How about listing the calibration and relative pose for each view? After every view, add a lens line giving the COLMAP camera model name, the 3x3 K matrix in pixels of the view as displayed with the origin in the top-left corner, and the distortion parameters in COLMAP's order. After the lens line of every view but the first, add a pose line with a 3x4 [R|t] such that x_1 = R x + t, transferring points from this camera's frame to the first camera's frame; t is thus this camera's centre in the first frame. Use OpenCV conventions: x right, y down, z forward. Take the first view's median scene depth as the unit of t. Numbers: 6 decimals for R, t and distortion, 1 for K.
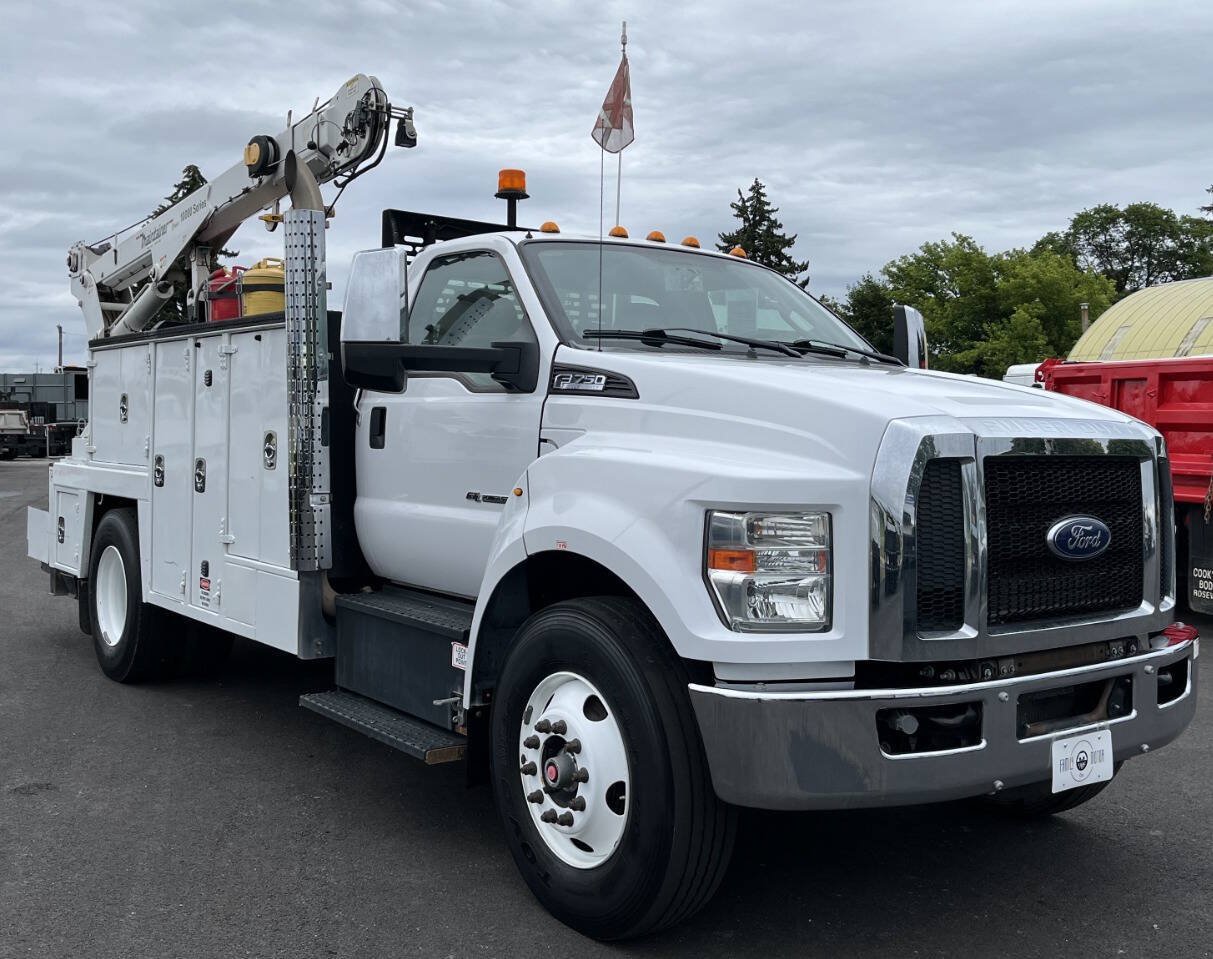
lens RADIAL K [[1253.3, 0, 606.8], [0, 1253.3, 419.6], [0, 0, 1]] dist [-0.001737, 0.001927]
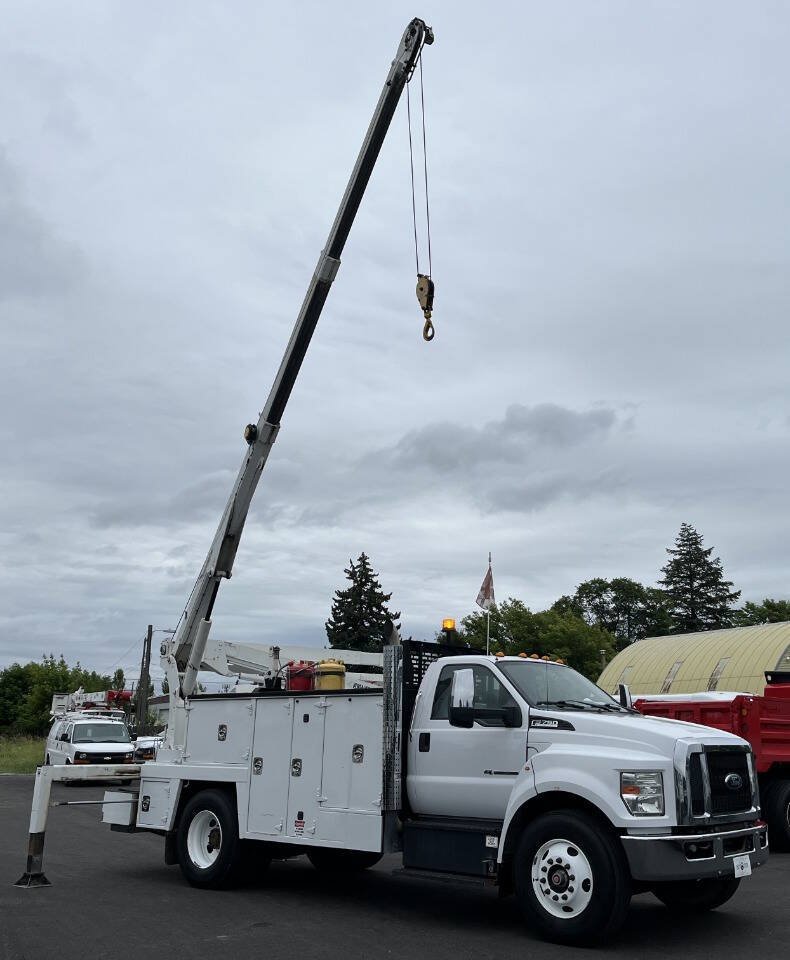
lens RADIAL K [[941.0, 0, 445.8], [0, 941.0, 504.9], [0, 0, 1]] dist [0.021848, 0.008077]
pose [[0.974412, 0.043855, 0.220450, -0.491391], [0.008100, 0.973293, -0.229425, -0.018140], [-0.224623, 0.225340, 0.948033, -0.658393]]
